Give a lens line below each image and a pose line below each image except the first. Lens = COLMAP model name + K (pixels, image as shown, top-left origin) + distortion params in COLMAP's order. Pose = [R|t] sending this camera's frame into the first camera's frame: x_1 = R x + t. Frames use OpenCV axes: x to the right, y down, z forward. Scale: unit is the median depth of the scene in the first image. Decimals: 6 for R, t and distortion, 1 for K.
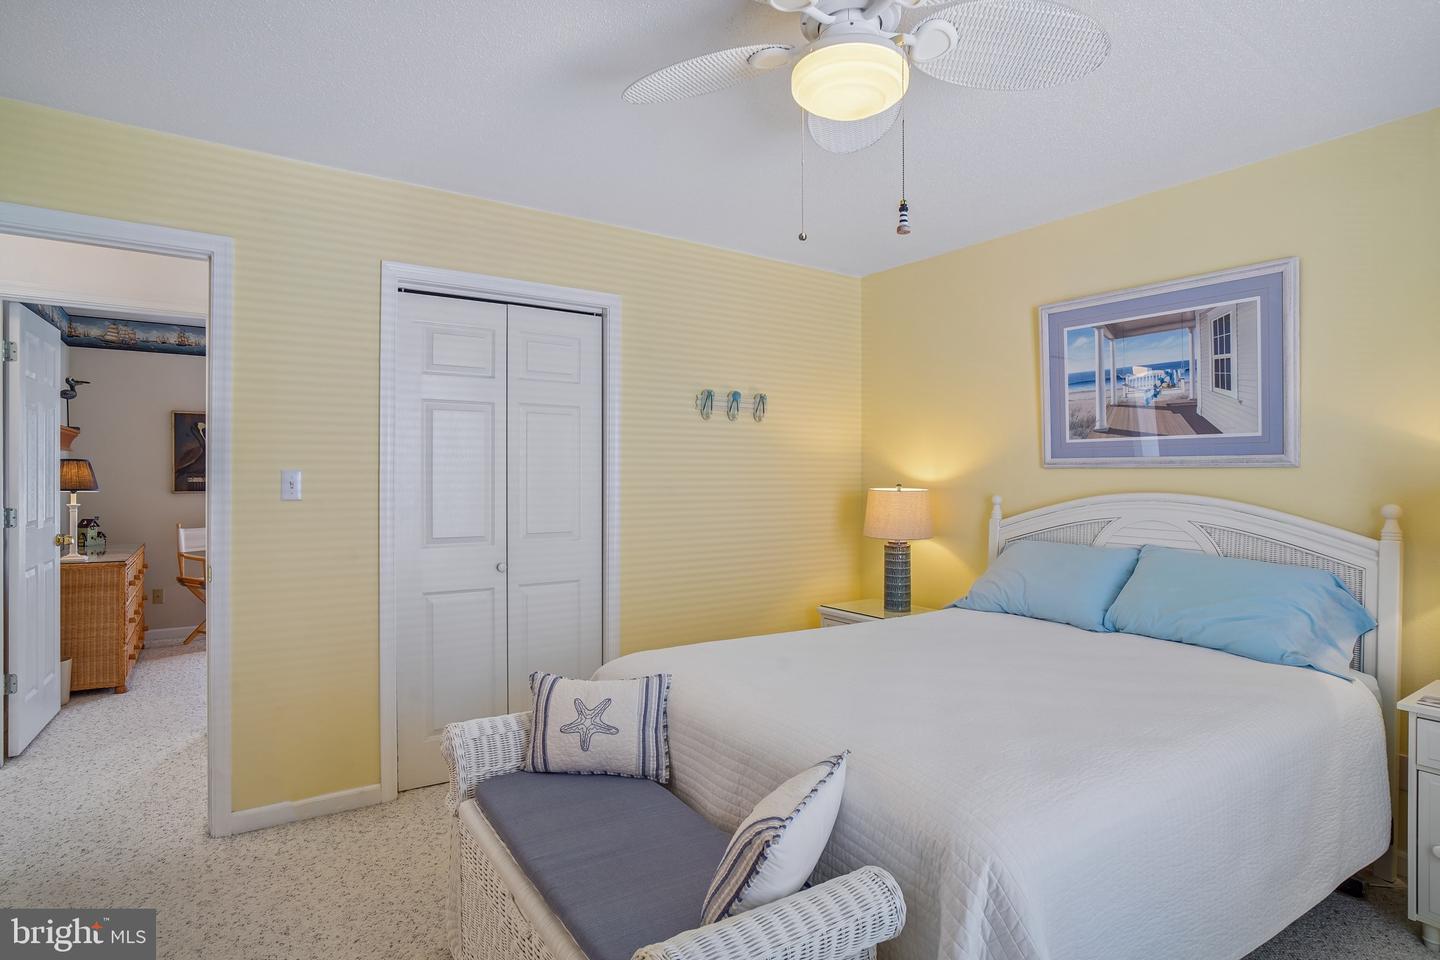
lens RADIAL K [[759.9, 0, 718.2], [0, 759.9, 473.7], [0, 0, 1]] dist [-0.002060, -0.000474]
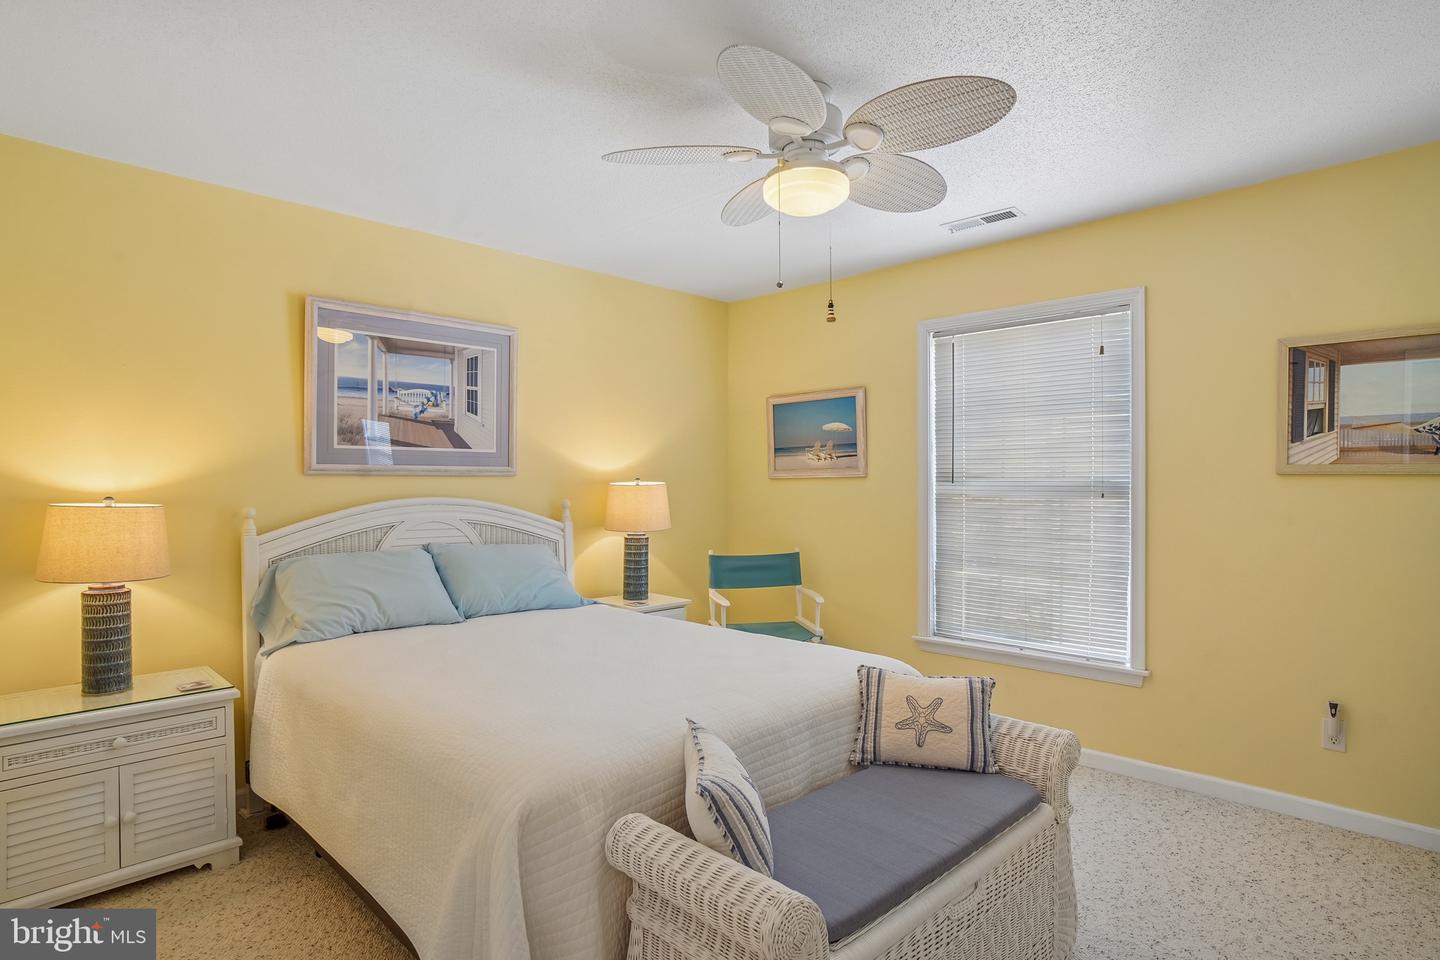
lens RADIAL K [[759.9, 0, 718.2], [0, 759.9, 473.7], [0, 0, 1]] dist [-0.002060, -0.000474]
pose [[-0.138721, 0.008939, 0.990291, -0.605844], [-0.001512, 0.999956, -0.009238, -0.000543], [-0.990330, -0.002779, -0.138702, 0.719491]]
